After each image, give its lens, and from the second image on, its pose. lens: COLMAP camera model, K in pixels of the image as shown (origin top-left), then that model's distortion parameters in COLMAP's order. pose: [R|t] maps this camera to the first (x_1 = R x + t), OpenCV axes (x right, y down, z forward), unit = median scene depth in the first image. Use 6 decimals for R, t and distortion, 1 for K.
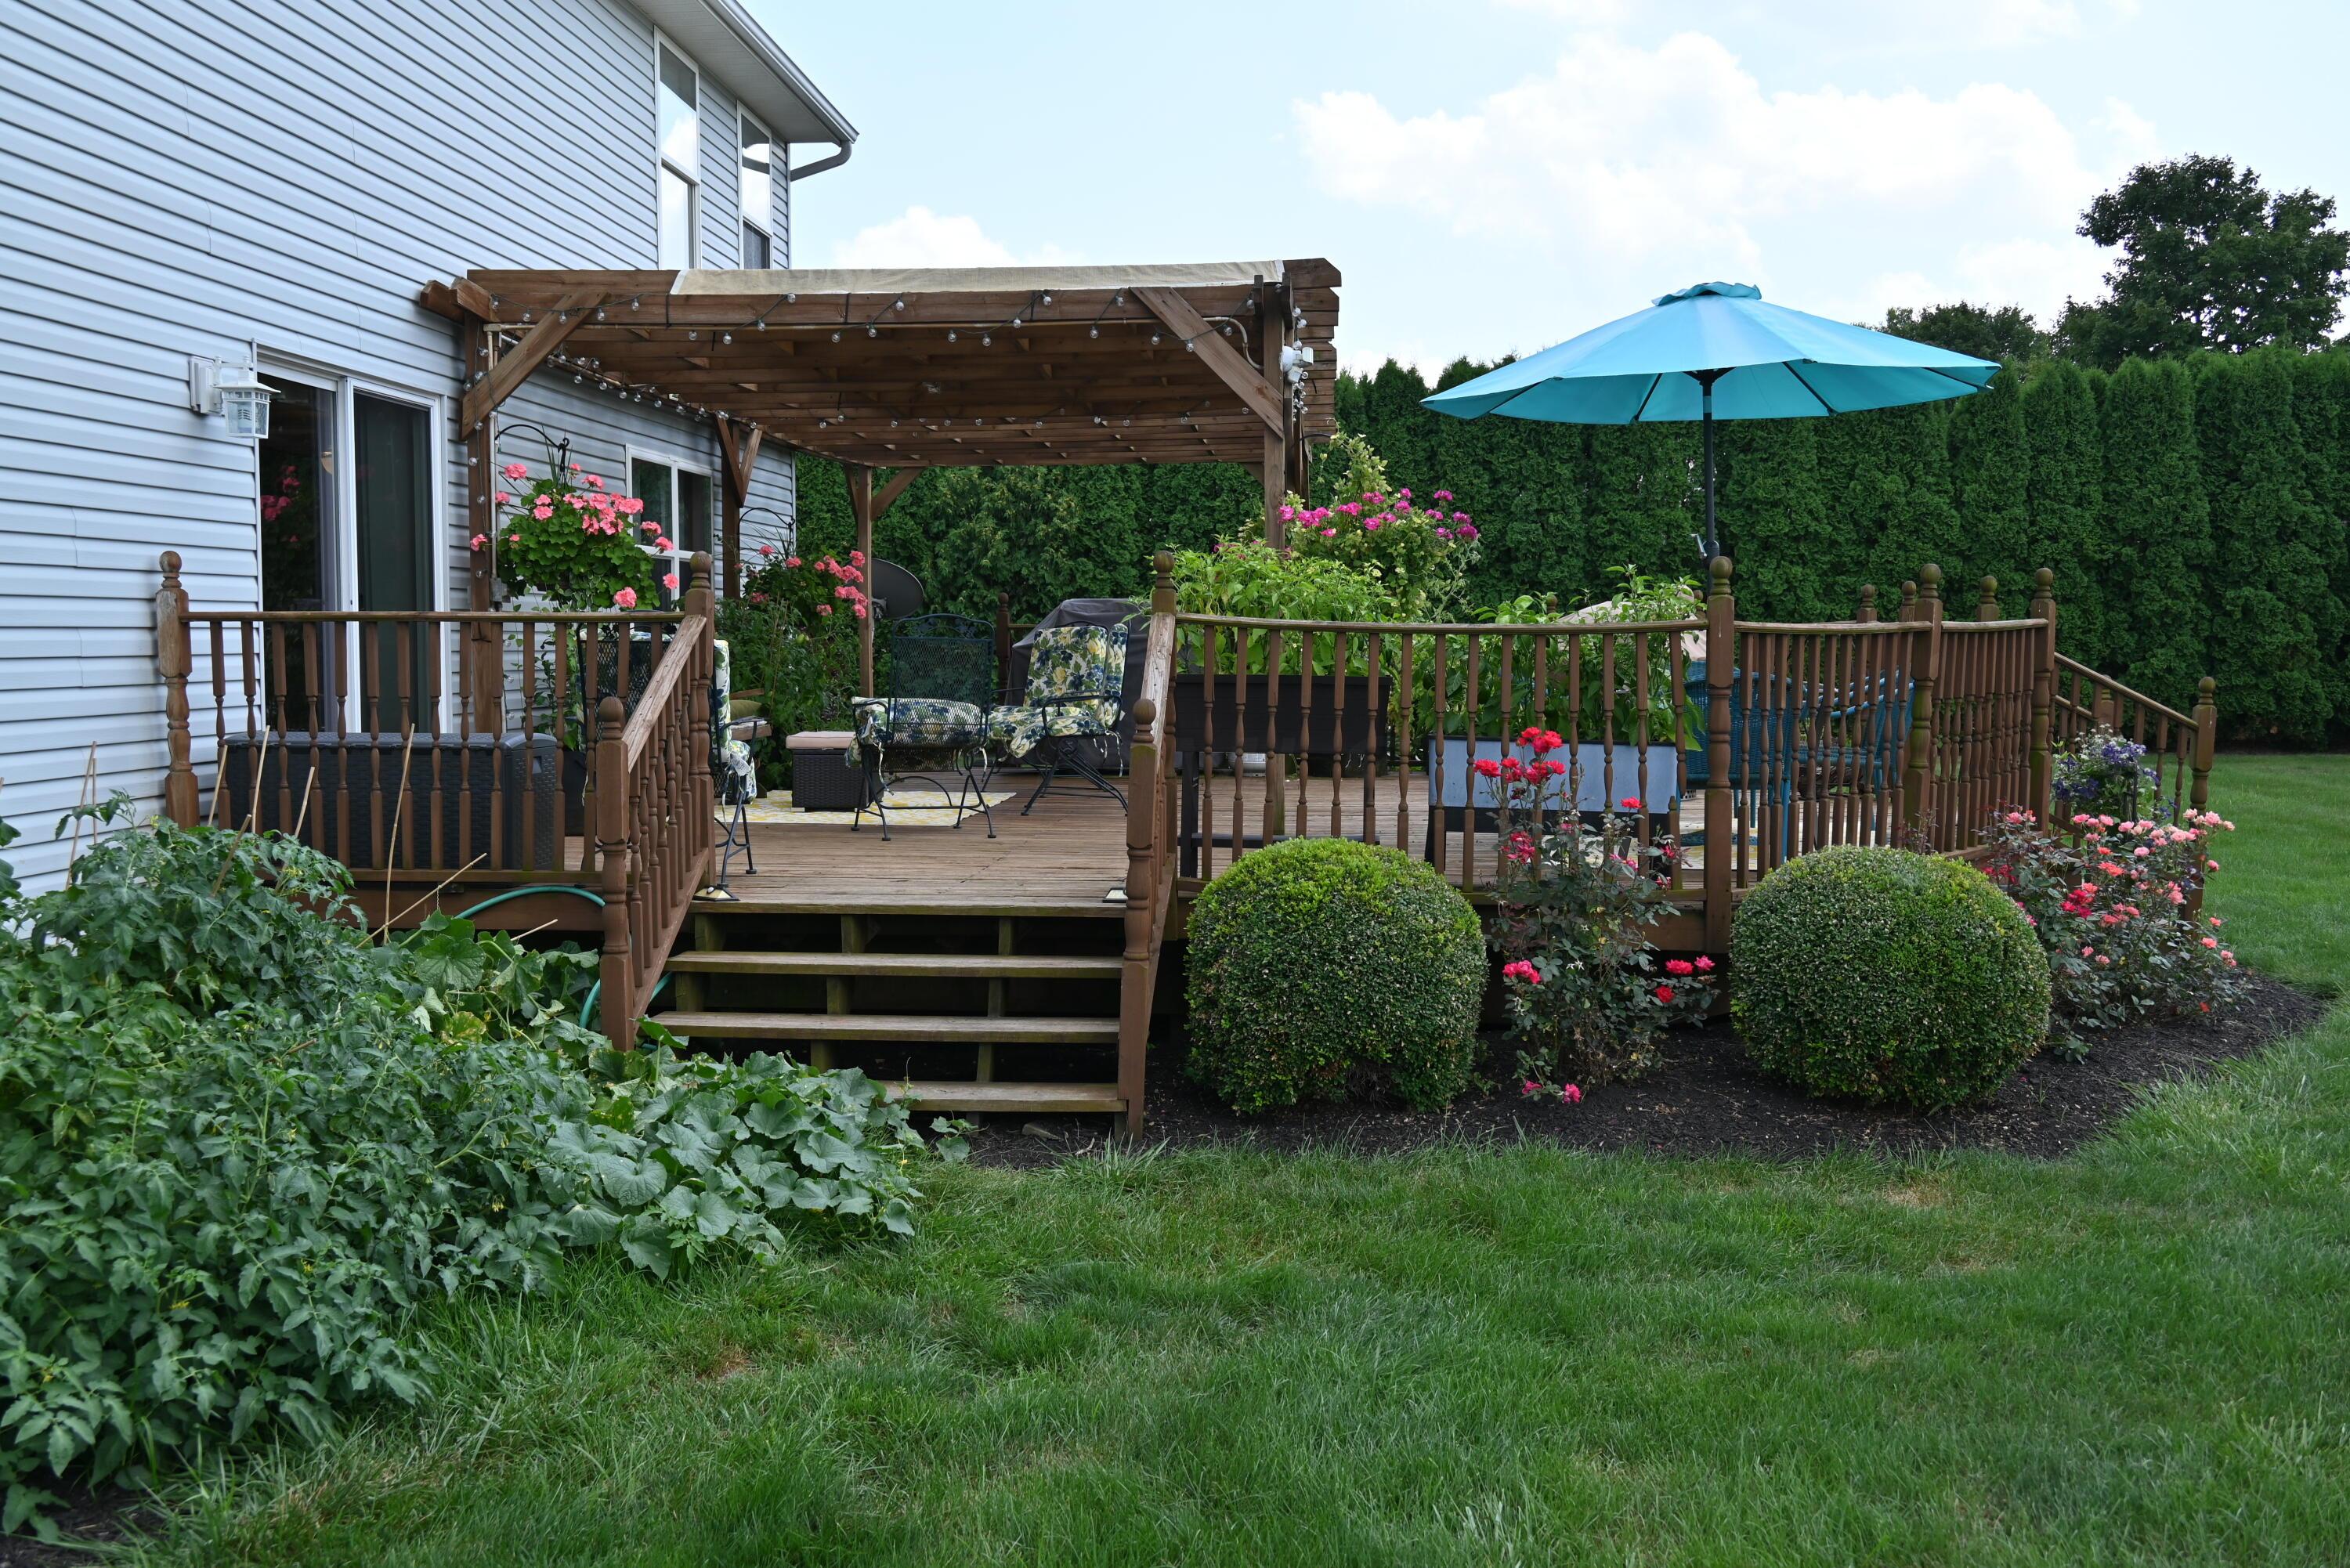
lens RADIAL K [[2106.1, 0, 1175.0], [0, 2106.1, 784.0], [0, 0, 1]] dist [-0.017350, 0.005531]
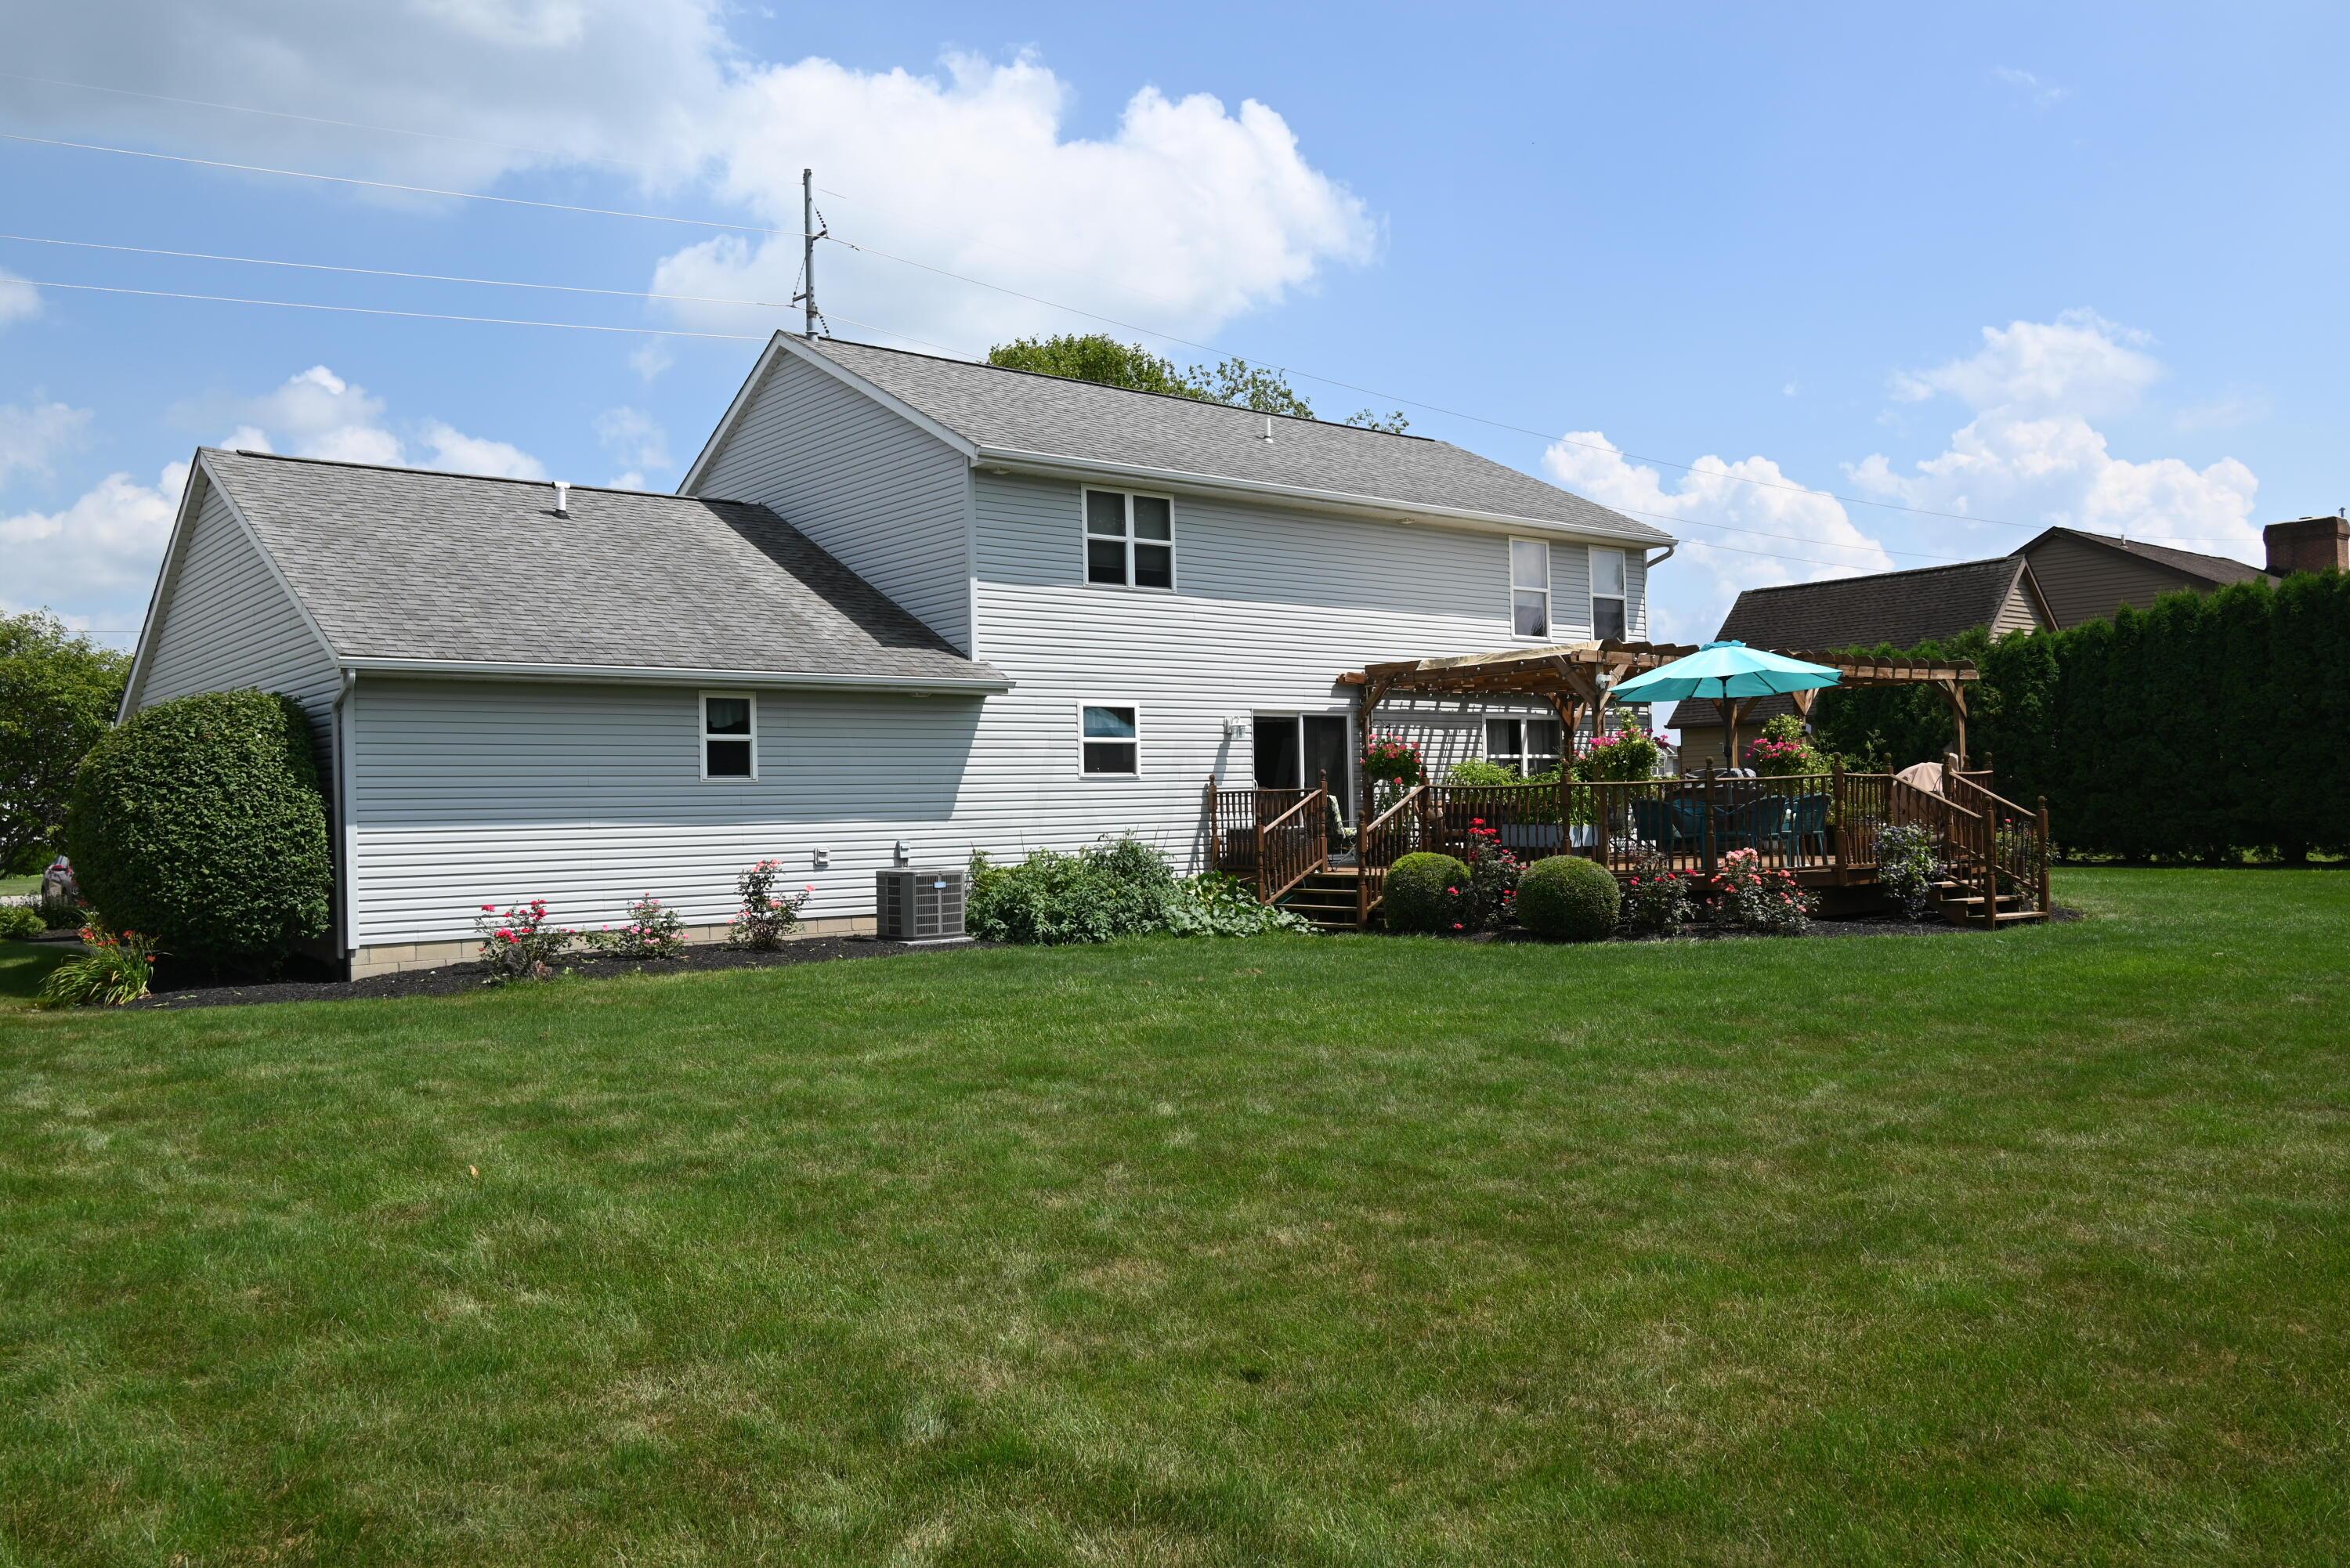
lens RADIAL K [[1819.5, 0, 1175.0], [0, 1819.5, 784.0], [0, 0, 1]] dist [0.000063, -0.000264]
pose [[0.674143, -0.025753, -0.738152, 1.349689], [-0.028166, 0.997769, -0.060534, 0.071376], [0.738064, 0.061600, 0.671913, -0.857772]]
